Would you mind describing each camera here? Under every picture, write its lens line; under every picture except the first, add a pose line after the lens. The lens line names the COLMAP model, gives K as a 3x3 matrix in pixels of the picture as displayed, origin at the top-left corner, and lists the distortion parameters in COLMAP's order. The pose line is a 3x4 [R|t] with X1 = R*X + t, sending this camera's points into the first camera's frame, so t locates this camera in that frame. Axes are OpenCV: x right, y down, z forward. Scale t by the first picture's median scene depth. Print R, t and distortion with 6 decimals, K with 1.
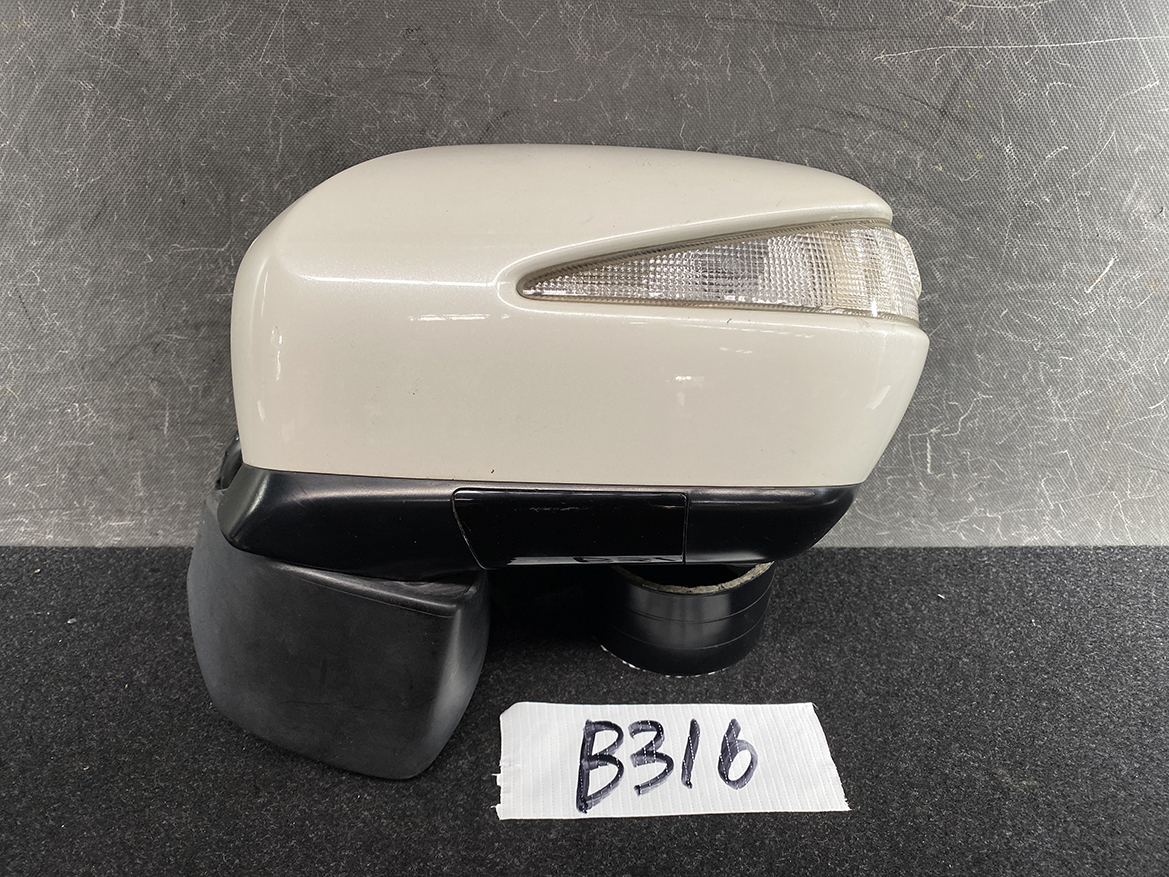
lens RADIAL K [[898.3, 0, 566.6], [0, 898.3, 419.7], [0, 0, 1]] dist [-0.024596, 0.018111]
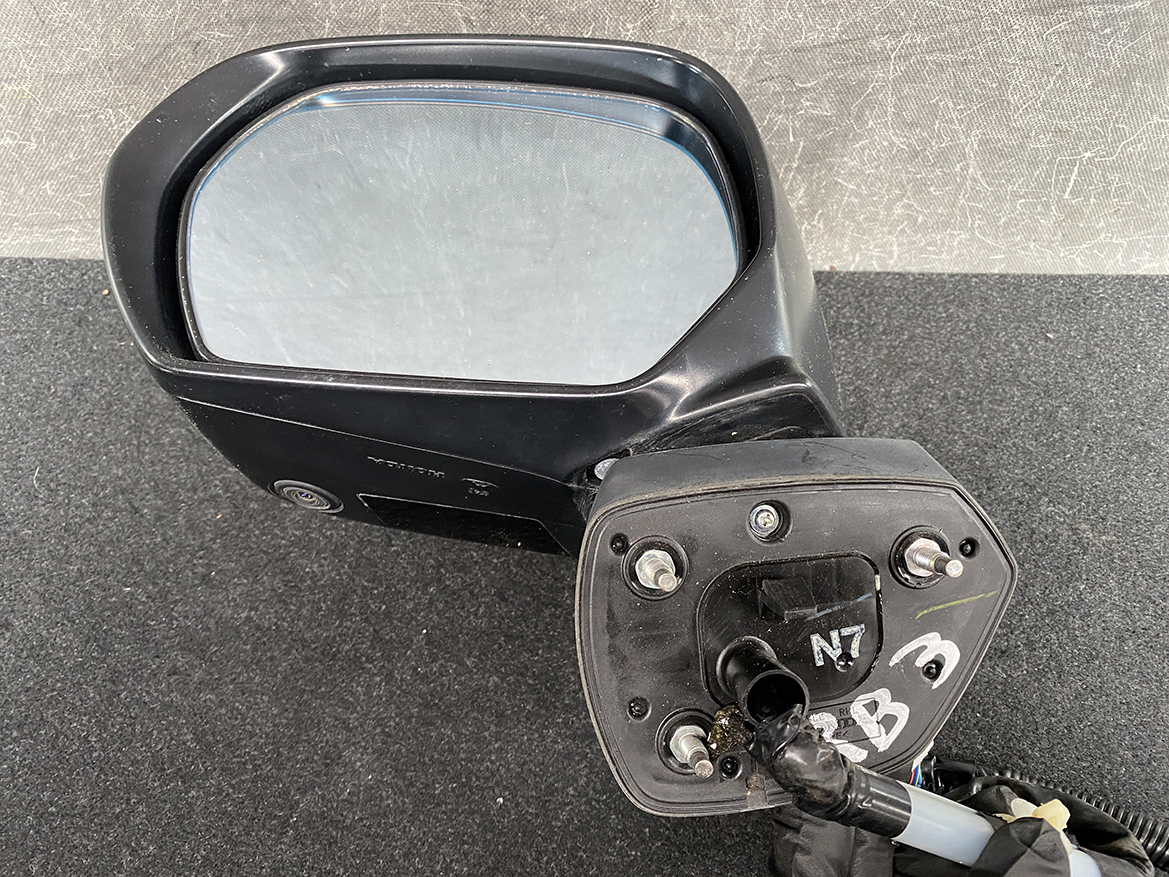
lens RADIAL K [[898.3, 0, 566.4], [0, 898.3, 426.6], [0, 0, 1]] dist [-0.024596, 0.018111]
pose [[0.999663, 0.015506, 0.020820, -0.135051], [-0.023575, 0.878022, 0.478040, -0.179400], [-0.010868, -0.478369, 0.878092, 0.110131]]
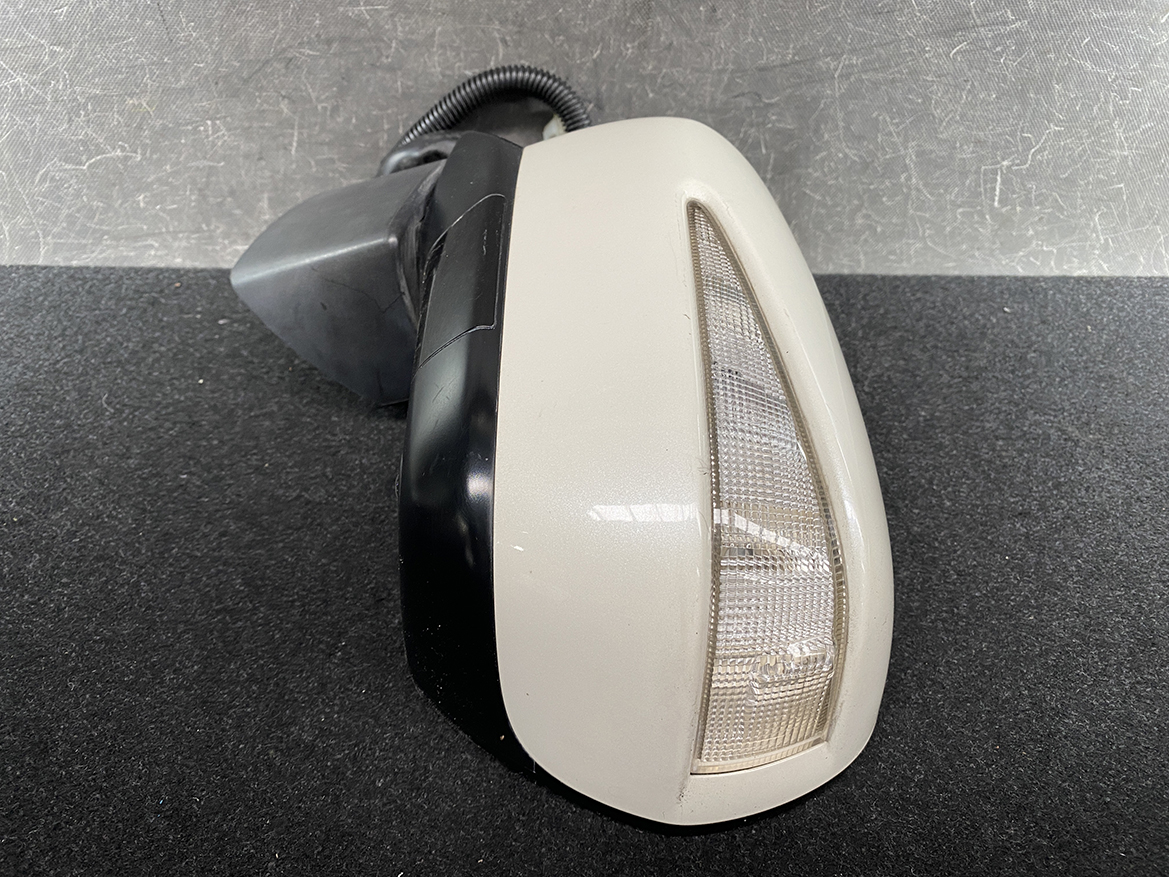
lens RADIAL K [[898.3, 0, 562.0], [0, 898.3, 433.0], [0, 0, 1]] dist [-0.024596, 0.018111]
pose [[0.999118, -0.002838, 0.041898, -0.193639], [-0.003152, 0.989832, 0.142207, 0.205016], [-0.041876, -0.142214, 0.988950, -0.105902]]
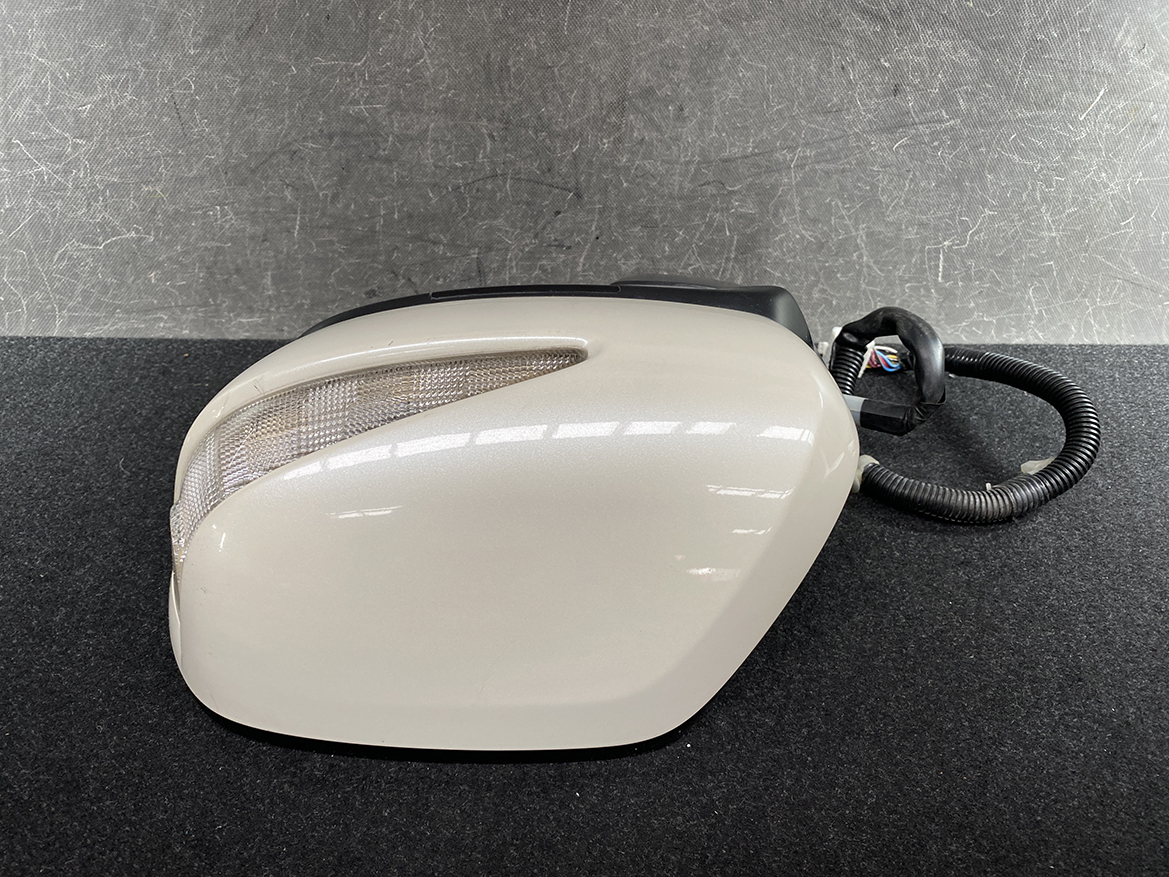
lens RADIAL K [[898.3, 0, 563.3], [0, 898.3, 438.5], [0, 0, 1]] dist [-0.024596, 0.018111]
pose [[0.997535, -0.005462, 0.069952, -0.206721], [-0.000643, 0.996211, 0.086963, 0.187865], [-0.070162, -0.086794, 0.993753, -0.192886]]
